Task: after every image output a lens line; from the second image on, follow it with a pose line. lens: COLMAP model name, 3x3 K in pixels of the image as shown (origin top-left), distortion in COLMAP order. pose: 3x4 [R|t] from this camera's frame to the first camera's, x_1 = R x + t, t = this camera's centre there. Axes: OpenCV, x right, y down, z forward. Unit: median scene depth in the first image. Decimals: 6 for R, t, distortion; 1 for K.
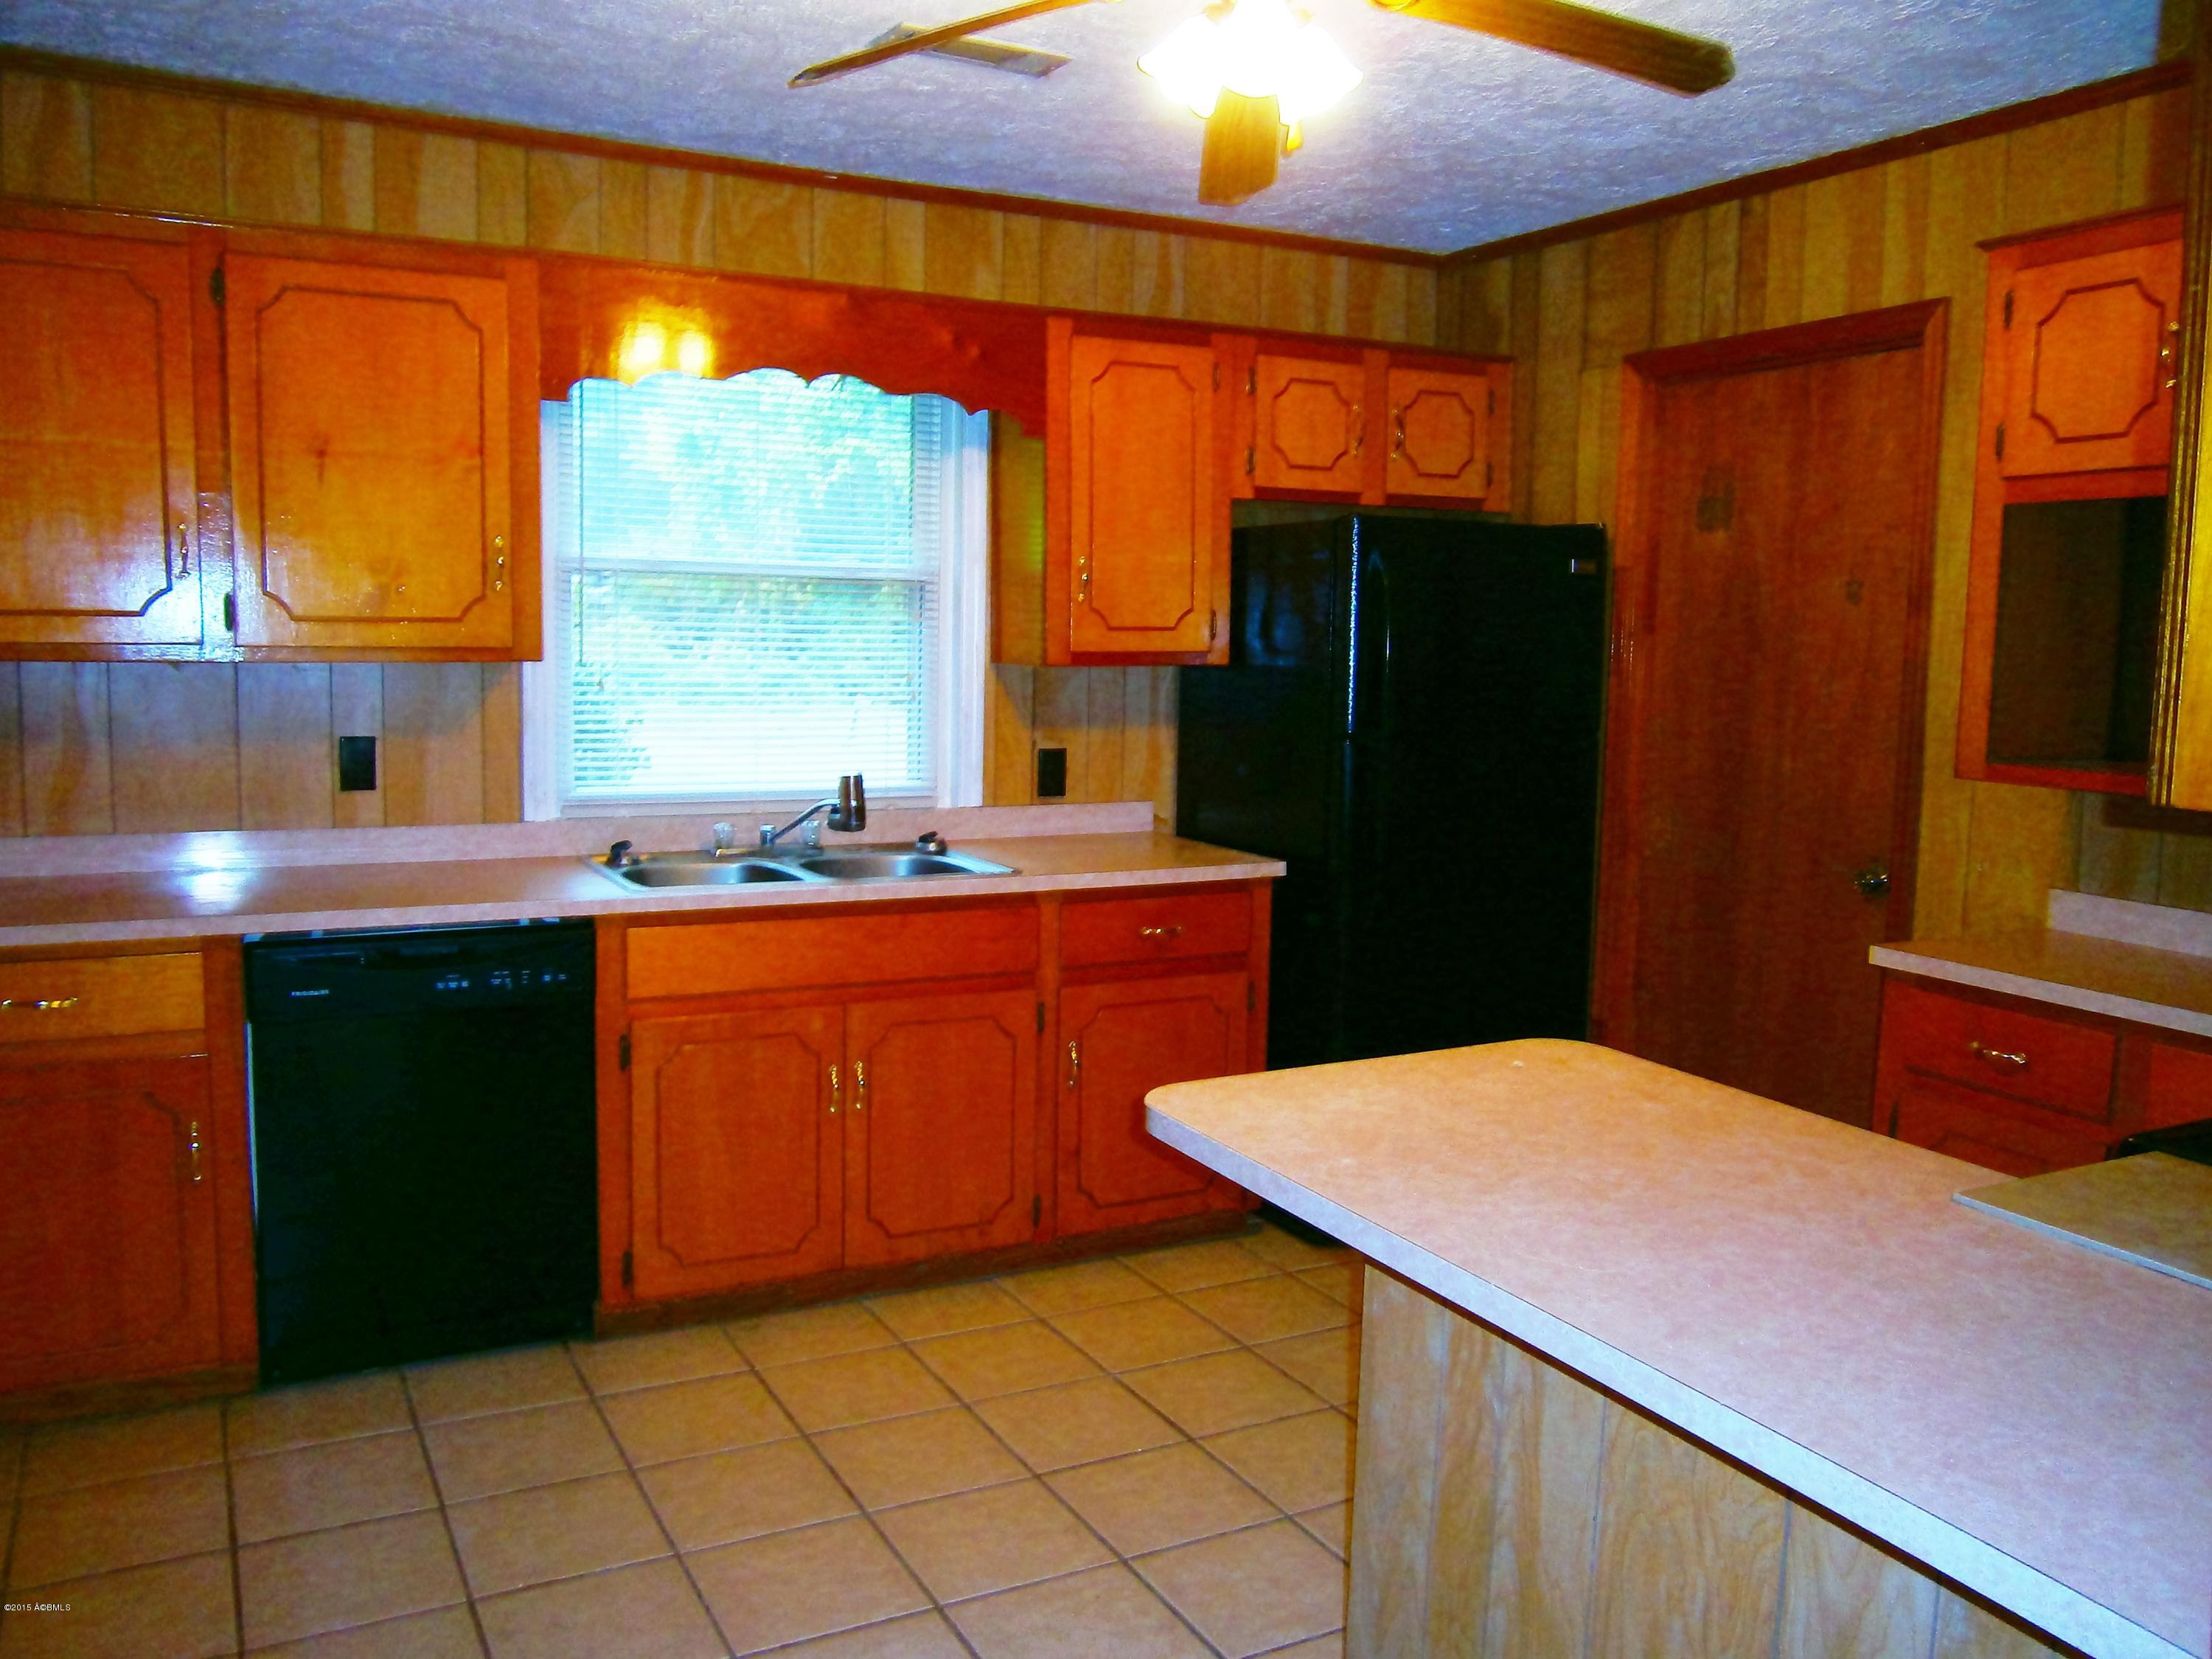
lens RADIAL K [[1740.2, 0, 1106.0], [0, 1740.2, 829.5], [0, 0, 1]] dist [-0.027879, 0.005190]
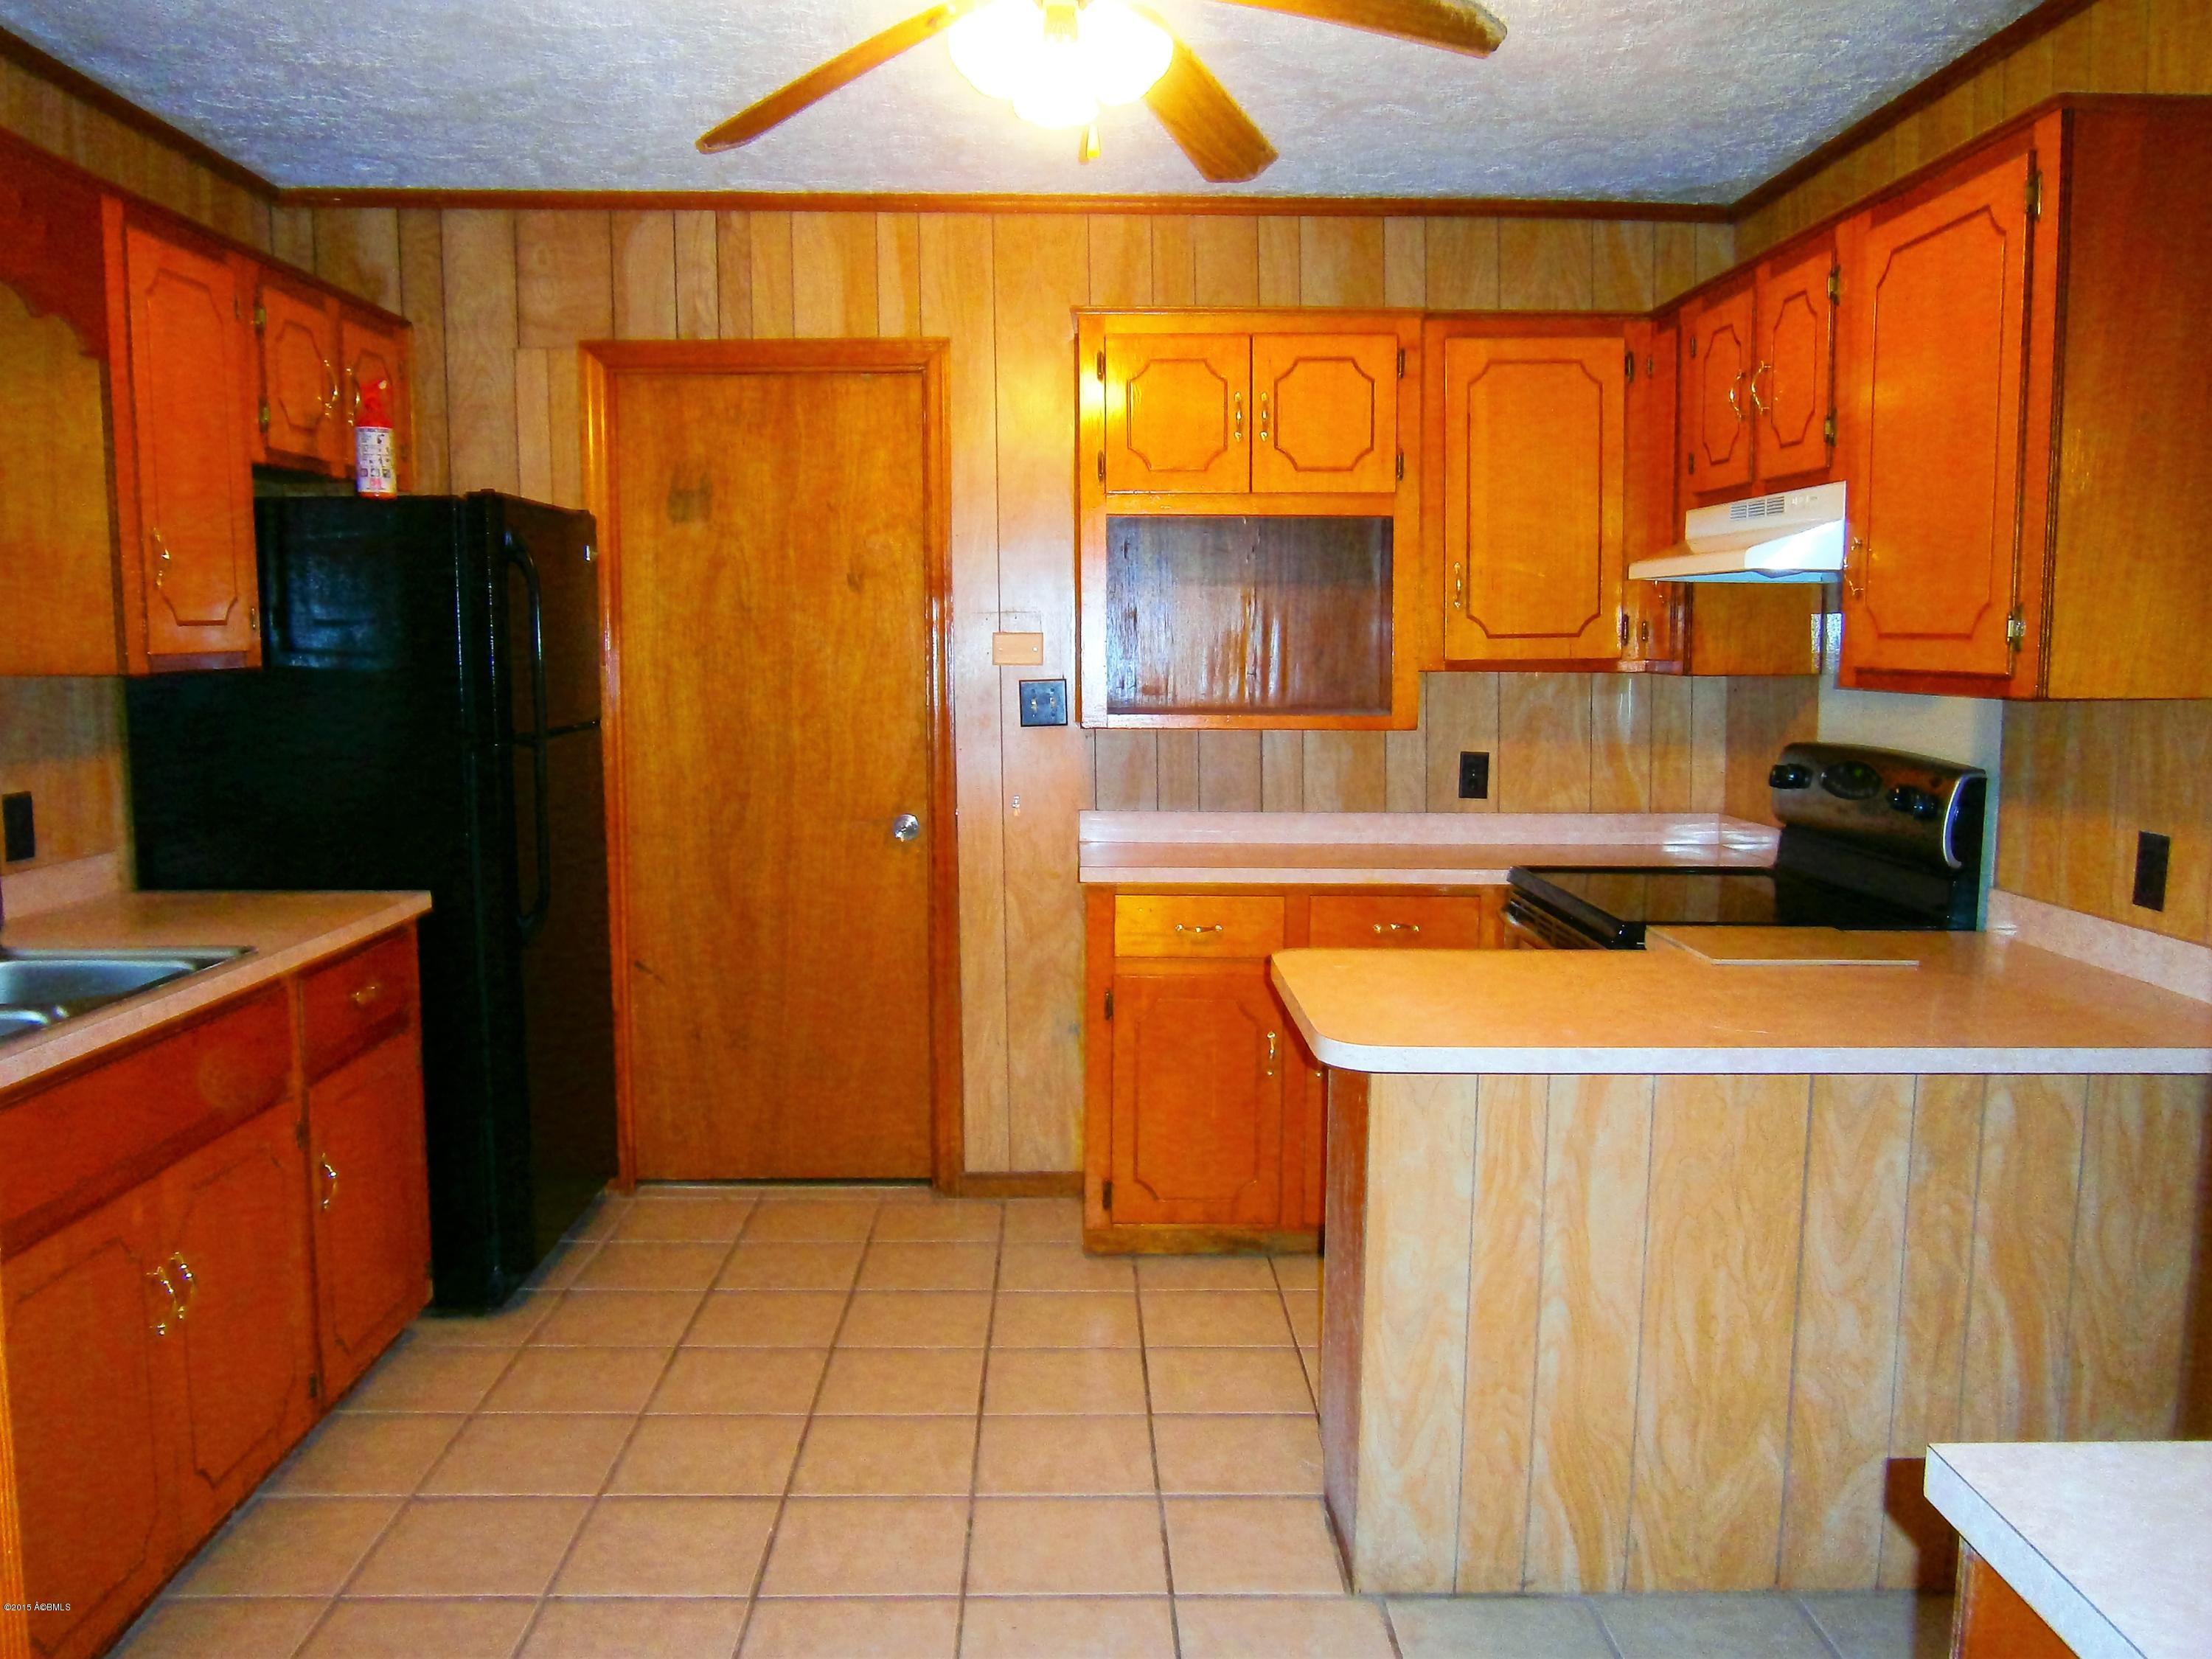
lens RADIAL K [[1748.5, 0, 1083.4], [0, 1748.5, 841.0], [0, 0, 1]] dist [-0.084683, 0.115315]
pose [[0.457372, -0.123242, 0.880694, -0.508034], [0.110886, 0.990525, 0.081025, -0.041324], [-0.882335, 0.060598, 0.466704, 0.321552]]
